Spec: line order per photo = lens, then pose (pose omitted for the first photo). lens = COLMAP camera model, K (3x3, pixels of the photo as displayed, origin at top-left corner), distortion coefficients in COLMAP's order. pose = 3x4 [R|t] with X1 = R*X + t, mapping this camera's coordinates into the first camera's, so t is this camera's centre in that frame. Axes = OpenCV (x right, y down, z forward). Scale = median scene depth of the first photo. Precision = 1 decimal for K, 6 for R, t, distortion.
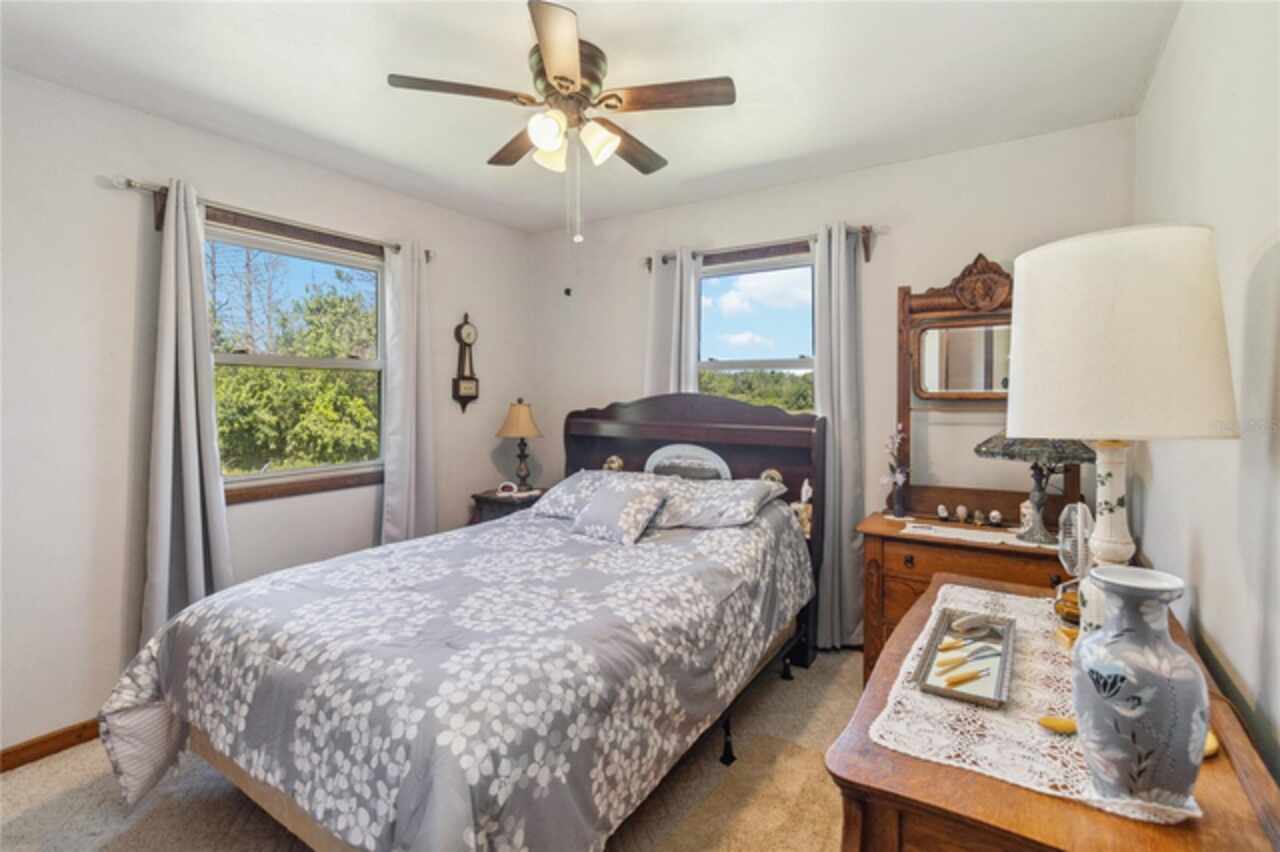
lens RADIAL K [[599.9, 0, 642.4], [0, 599.9, 398.6], [0, 0, 1]] dist [0.000652, -0.000091]
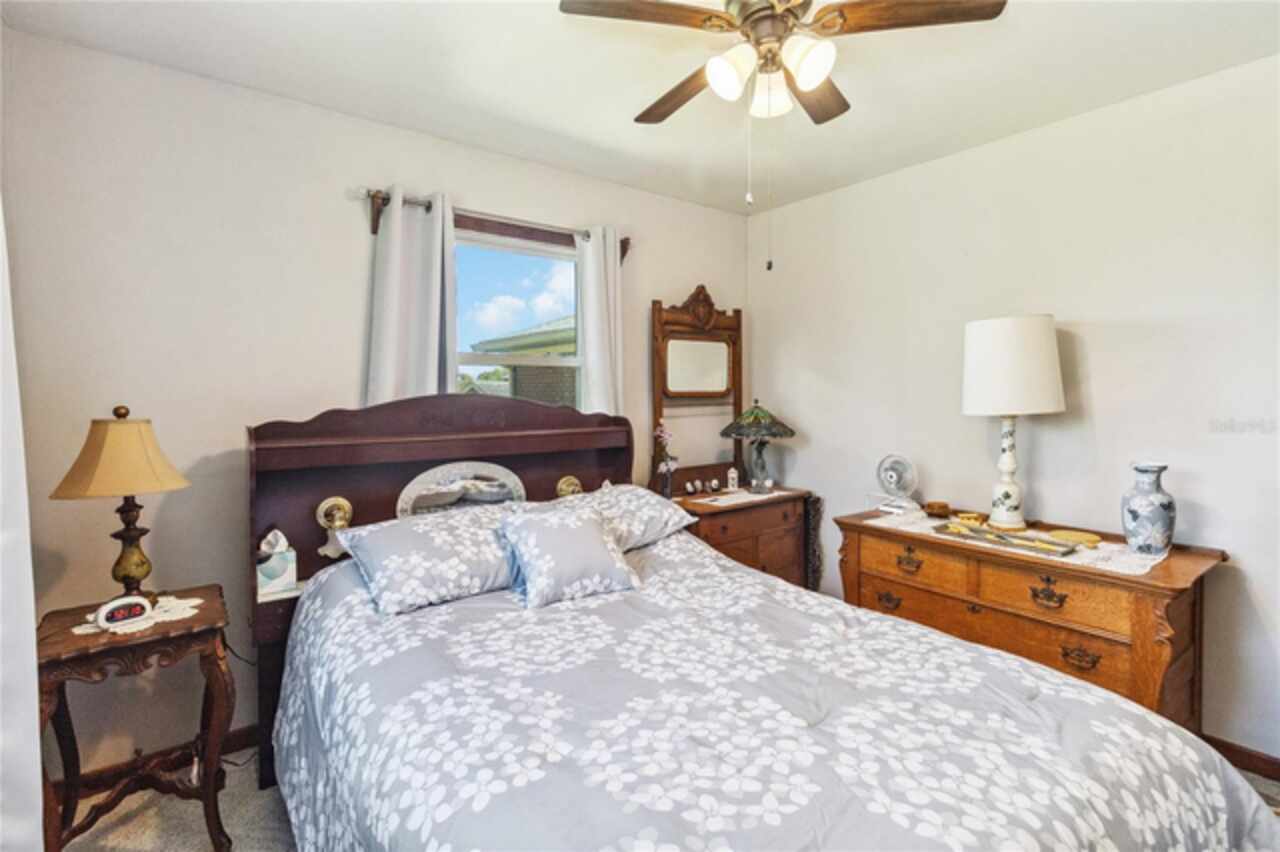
lens RADIAL K [[599.9, 0, 642.4], [0, 599.9, 398.6], [0, 0, 1]] dist [0.000652, -0.000091]
pose [[0.334390, -0.012868, 0.942347, -0.682107], [0.015285, 0.999849, 0.008229, -0.007272], [-0.942311, 0.011653, 0.334536, 0.657668]]
